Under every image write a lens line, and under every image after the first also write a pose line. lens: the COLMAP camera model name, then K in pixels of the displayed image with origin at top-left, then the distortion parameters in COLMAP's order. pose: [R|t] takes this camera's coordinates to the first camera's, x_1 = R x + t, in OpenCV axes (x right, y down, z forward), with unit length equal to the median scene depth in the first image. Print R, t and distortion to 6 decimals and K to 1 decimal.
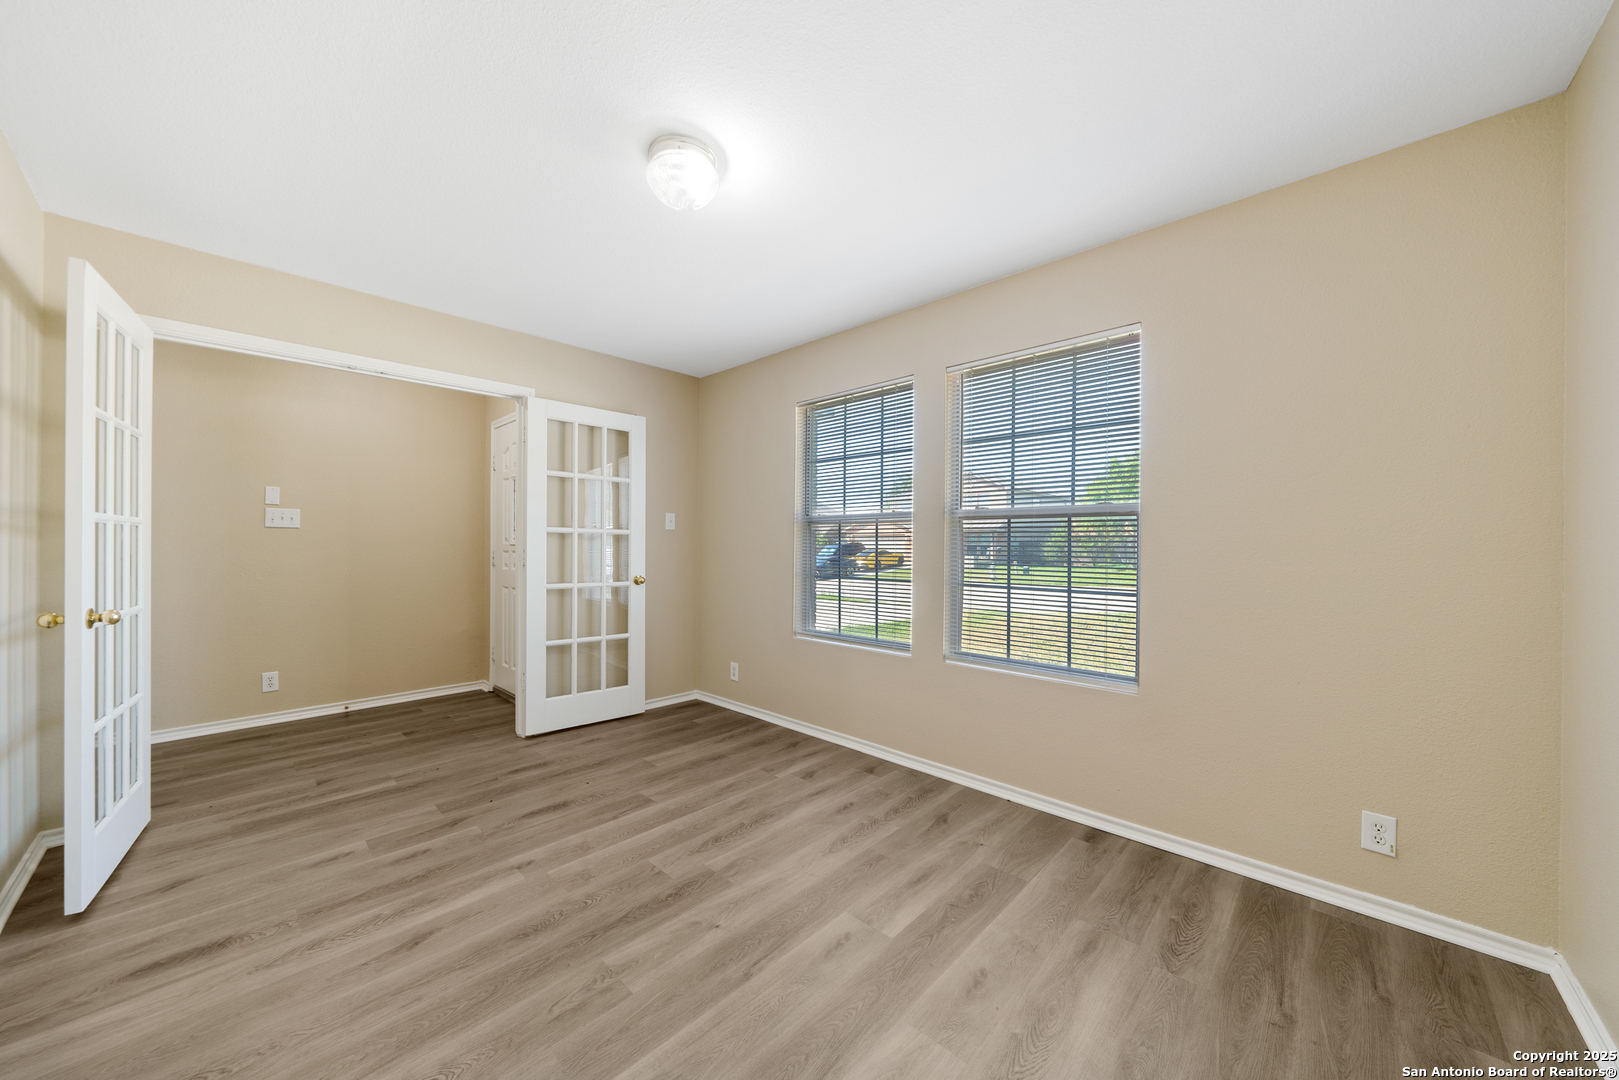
lens RADIAL K [[564.4, 0, 811.9], [0, 564.4, 544.4], [0, 0, 1]] dist [-0.005312, 0.000253]
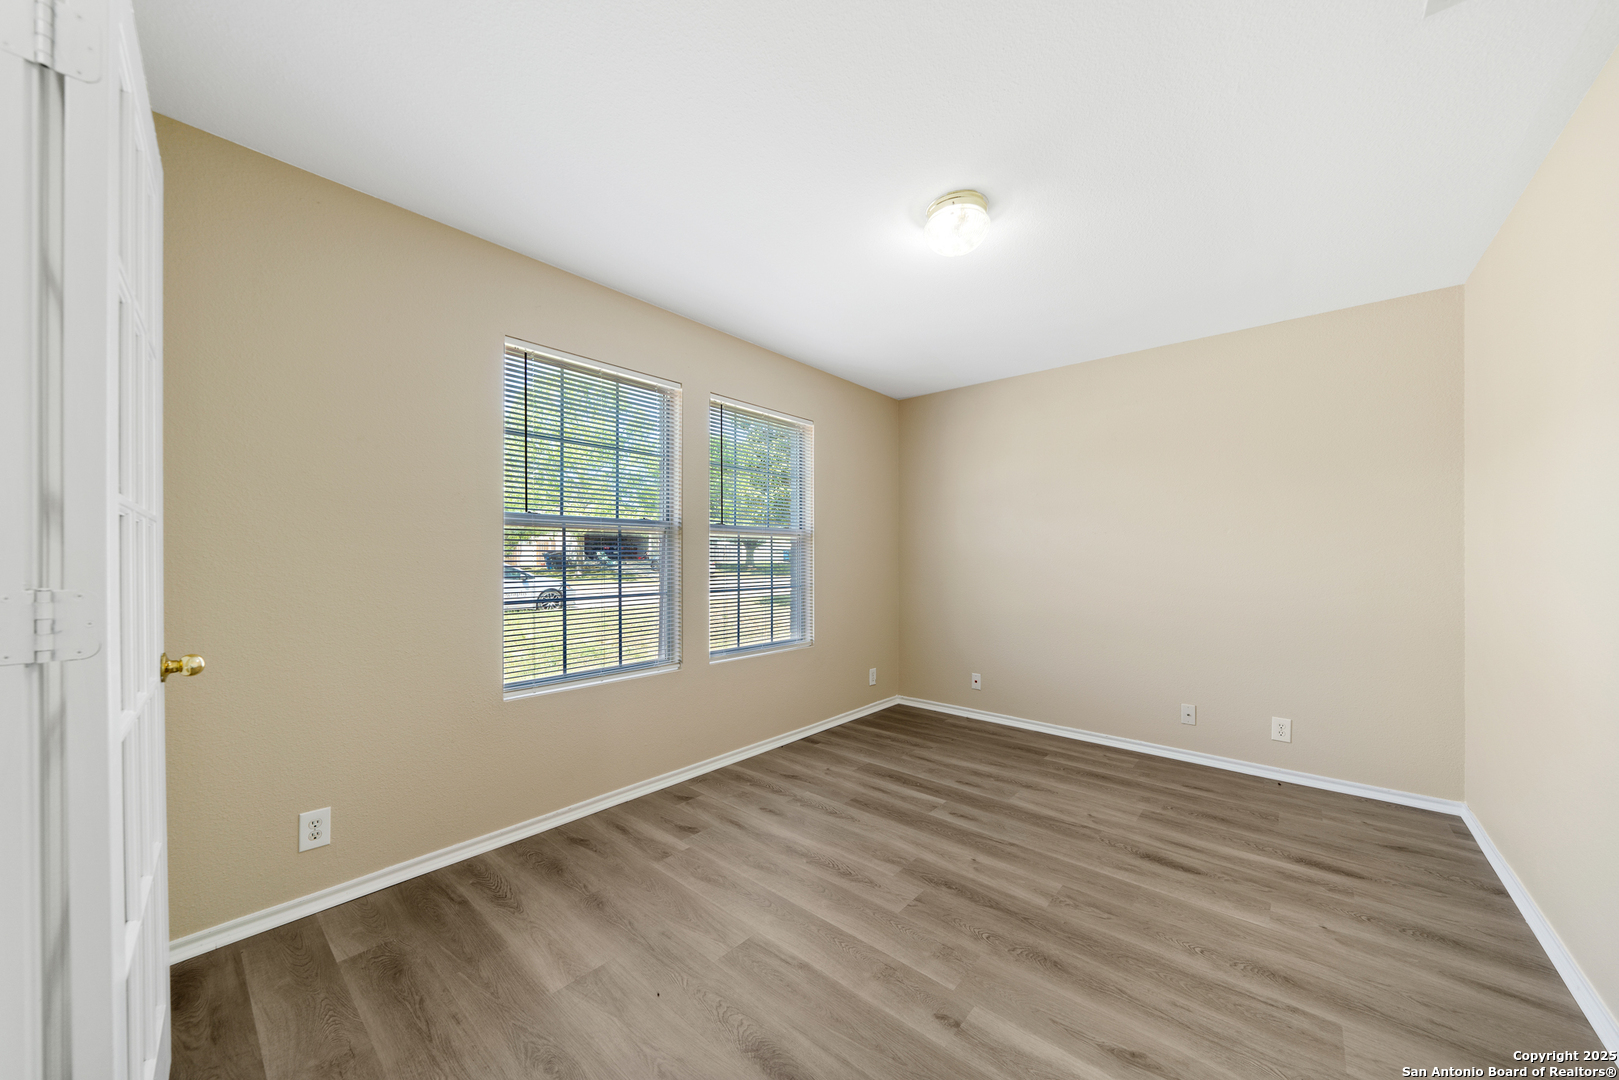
lens RADIAL K [[564.4, 0, 800.9], [0, 564.4, 555.6], [0, 0, 1]] dist [-0.005312, 0.000253]
pose [[-0.028349, -0.005891, 0.999581, -1.135548], [-0.004651, 0.999973, 0.005762, -0.007757], [-0.999587, -0.004486, -0.028375, 1.143423]]
